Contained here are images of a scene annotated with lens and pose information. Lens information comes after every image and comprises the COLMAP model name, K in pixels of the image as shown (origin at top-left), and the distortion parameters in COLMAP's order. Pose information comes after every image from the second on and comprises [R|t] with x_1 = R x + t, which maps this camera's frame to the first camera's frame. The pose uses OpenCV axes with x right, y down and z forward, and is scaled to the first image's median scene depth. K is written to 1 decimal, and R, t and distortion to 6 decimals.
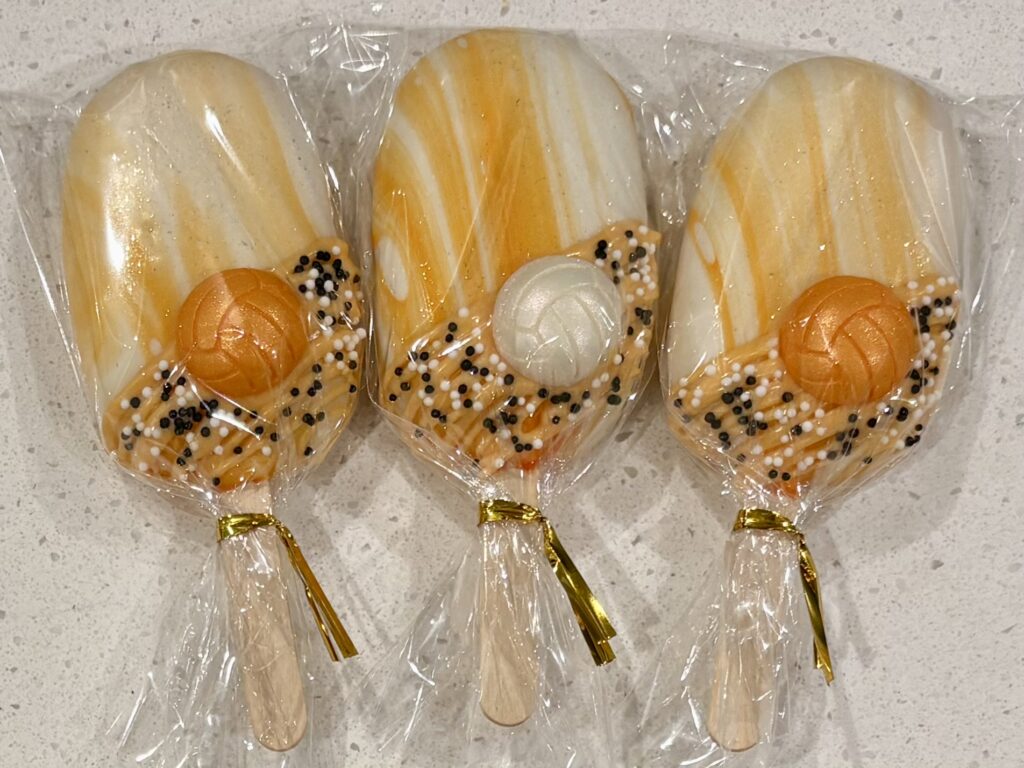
lens RADIAL K [[783.7, 0, 507.1], [0, 783.7, 386.5], [0, 0, 1]] dist [0.000038, 0.000306]
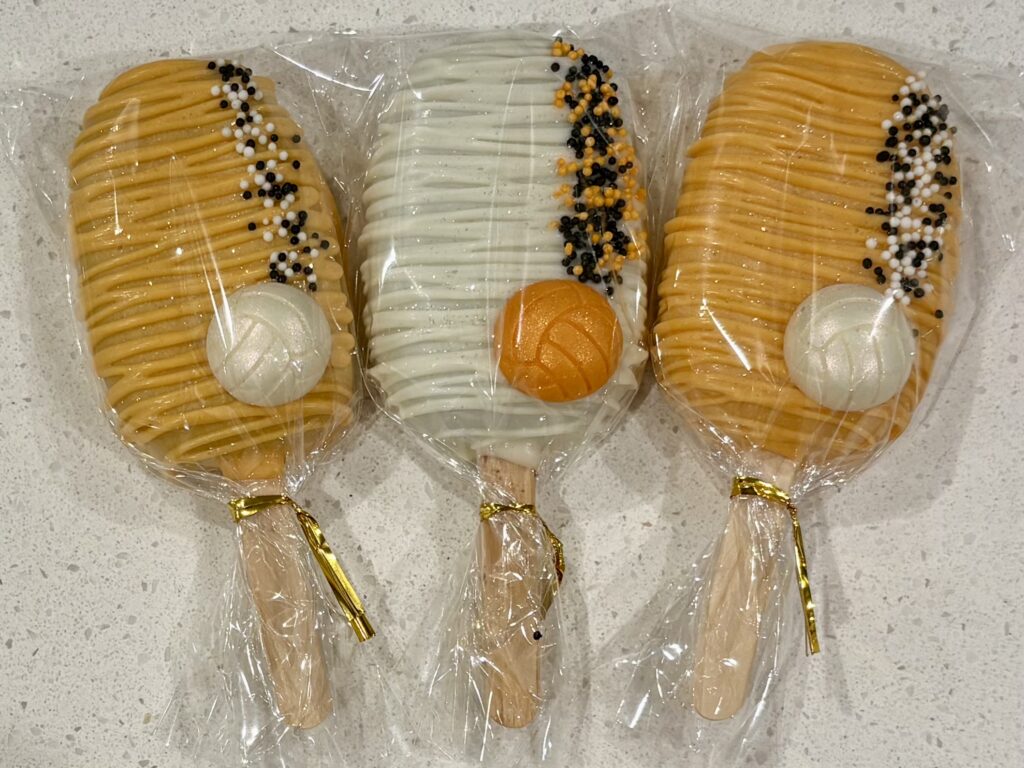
lens RADIAL K [[780.0, 0, 512.0], [0, 780.0, 384.0], [0, 0, 1]] dist [-0.002986, 0.007250]
pose [[0.996201, -0.086841, -0.006469, 0.034116], [0.086791, 0.996197, -0.007670, 0.452034], [0.007110, 0.007079, 0.999950, -0.049656]]
